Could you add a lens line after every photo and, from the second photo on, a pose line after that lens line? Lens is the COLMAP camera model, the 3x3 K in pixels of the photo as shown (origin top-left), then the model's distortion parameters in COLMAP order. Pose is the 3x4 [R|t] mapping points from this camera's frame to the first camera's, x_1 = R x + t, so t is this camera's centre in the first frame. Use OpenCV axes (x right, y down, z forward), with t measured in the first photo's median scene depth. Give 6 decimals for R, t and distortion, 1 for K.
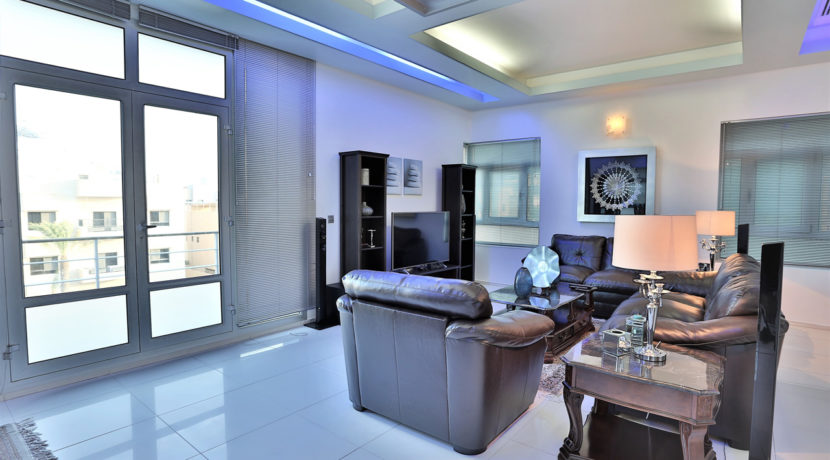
lens RADIAL K [[430.0, 0, 415.0], [0, 430.0, 230.0], [0, 0, 1]] dist [-0.070805, 0.038952]
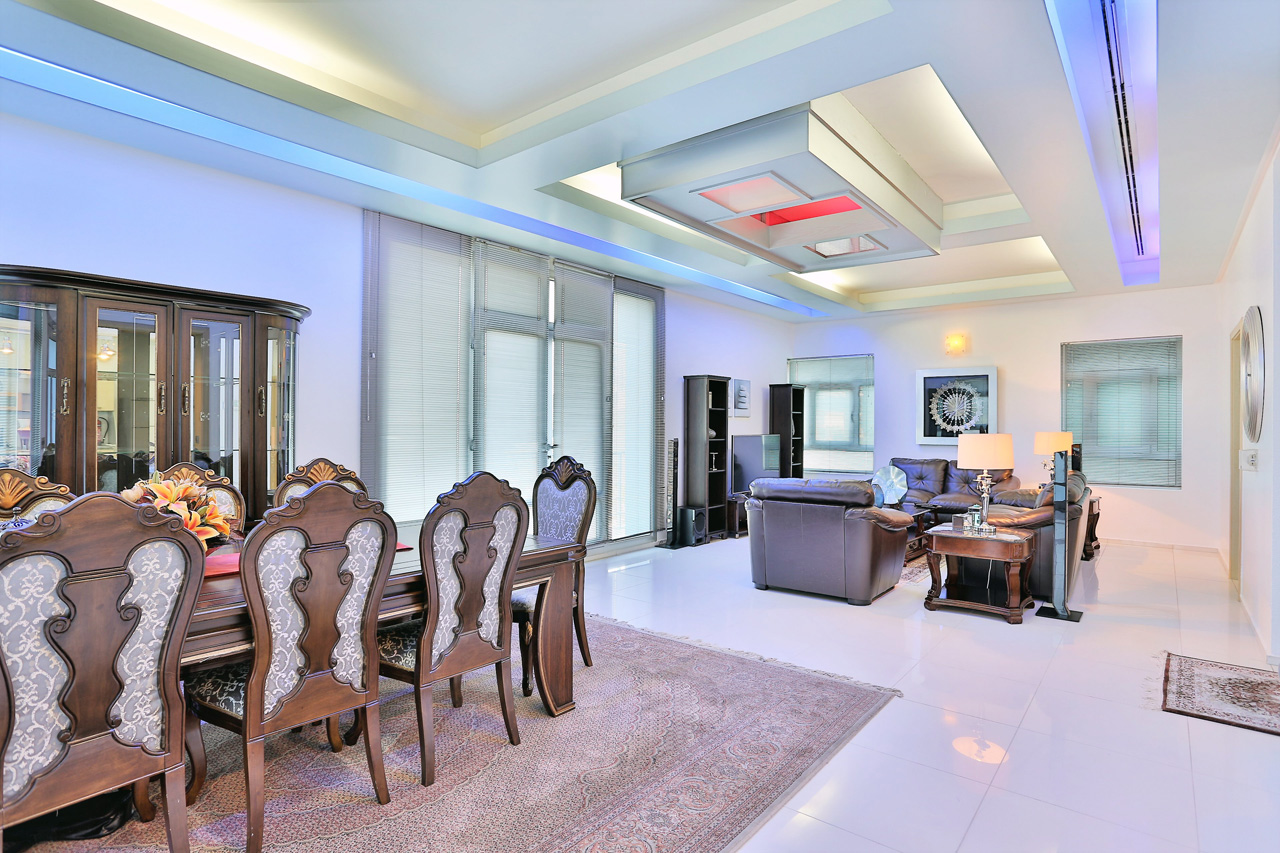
lens RADIAL K [[646.5, 0, 669.6], [0, 646.5, 429.4], [0, 0, 1]] dist [-0.001314, 0.000157]
pose [[0.999665, -0.002711, 0.025748, -0.211915], [0.004104, 0.998521, -0.054210, 0.023398], [-0.025563, 0.054297, 0.998198, -0.437653]]
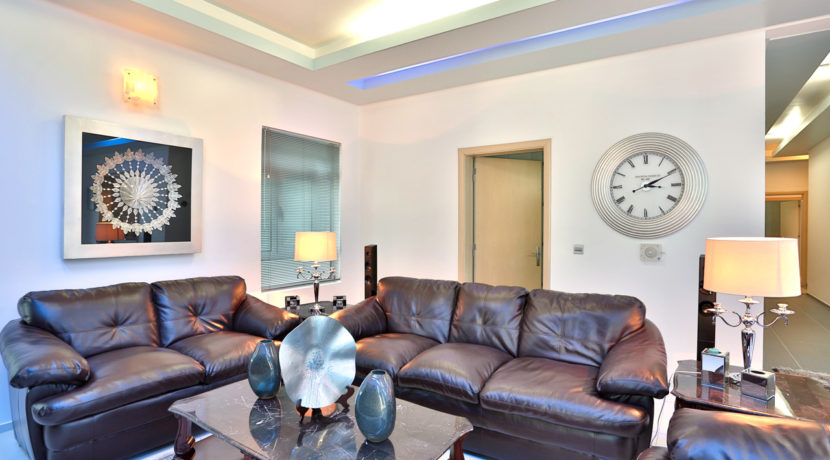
lens RADIAL K [[430.0, 0, 415.0], [0, 430.0, 230.0], [0, 0, 1]] dist [-0.070805, 0.038952]
pose [[-0.079973, -0.015368, 0.996679, -0.131279], [0.051604, 0.998477, 0.019536, -0.044761], [-0.995460, 0.052995, -0.079059, 0.676909]]
